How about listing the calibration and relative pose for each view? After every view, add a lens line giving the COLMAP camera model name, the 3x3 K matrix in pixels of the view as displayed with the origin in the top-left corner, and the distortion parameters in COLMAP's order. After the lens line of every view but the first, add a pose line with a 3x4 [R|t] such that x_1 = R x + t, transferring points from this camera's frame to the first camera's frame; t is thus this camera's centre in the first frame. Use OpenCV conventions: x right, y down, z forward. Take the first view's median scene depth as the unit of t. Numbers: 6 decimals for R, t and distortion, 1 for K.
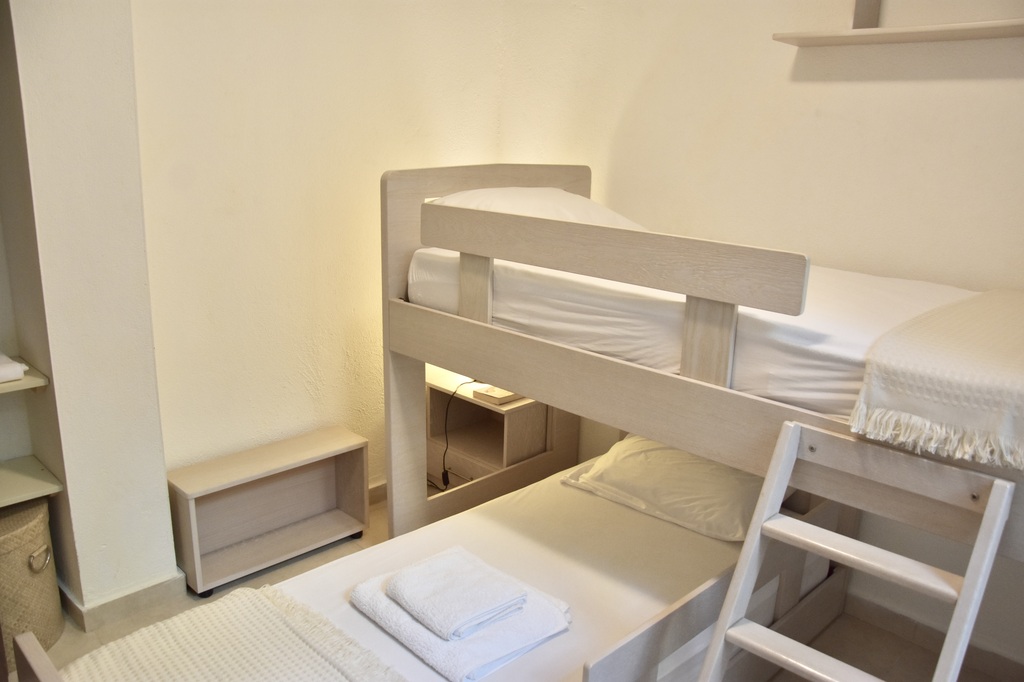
lens RADIAL K [[811.5, 0, 514.1], [0, 811.5, 337.4], [0, 0, 1]] dist [-0.127392, 0.097066]
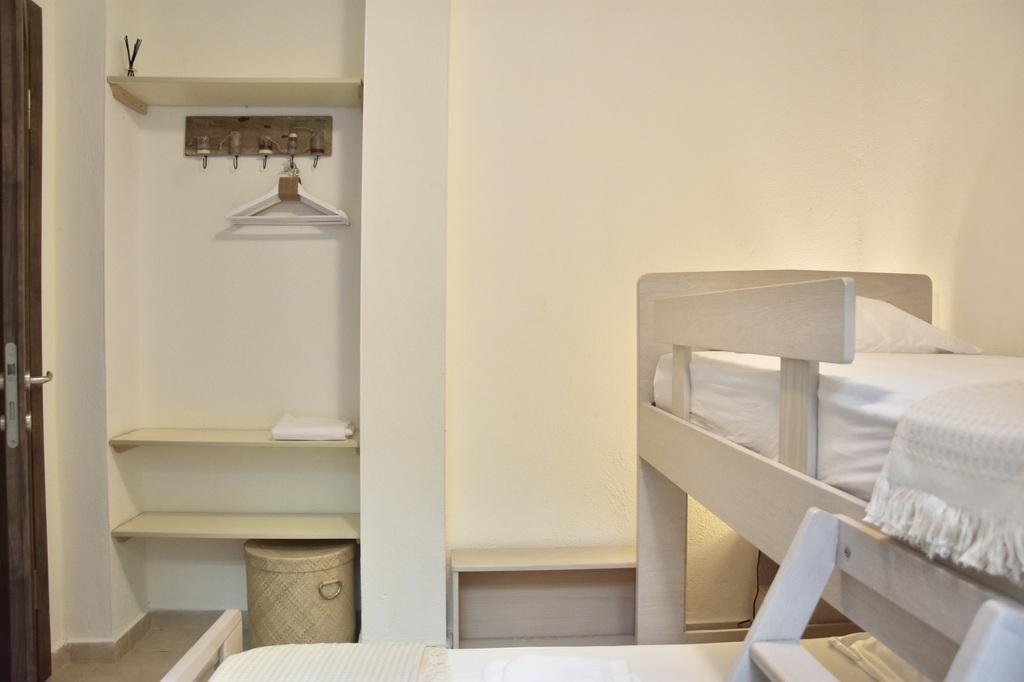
lens RADIAL K [[807.3, 0, 513.6], [0, 807.3, 345.6], [0, 0, 1]] dist [-0.168104, 0.150399]
pose [[0.743954, -0.010192, -0.668153, 0.547254], [-0.145128, 0.973553, -0.176443, 0.113718], [0.652281, 0.228234, 0.722799, 0.261766]]
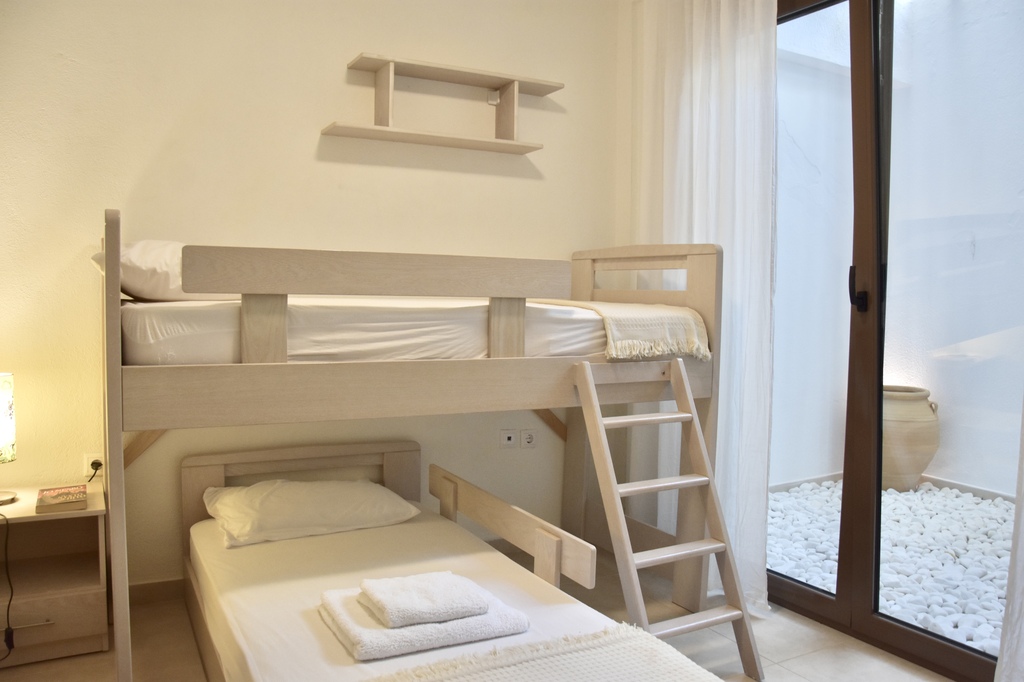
lens RADIAL K [[811.5, 0, 514.1], [0, 811.5, 337.4], [0, 0, 1]] dist [-0.127392, 0.097066]
pose [[0.291441, -0.079765, 0.953257, -1.132204], [0.226972, 0.973826, 0.012094, 0.005191], [-0.929271, 0.212838, 0.301918, 0.560113]]
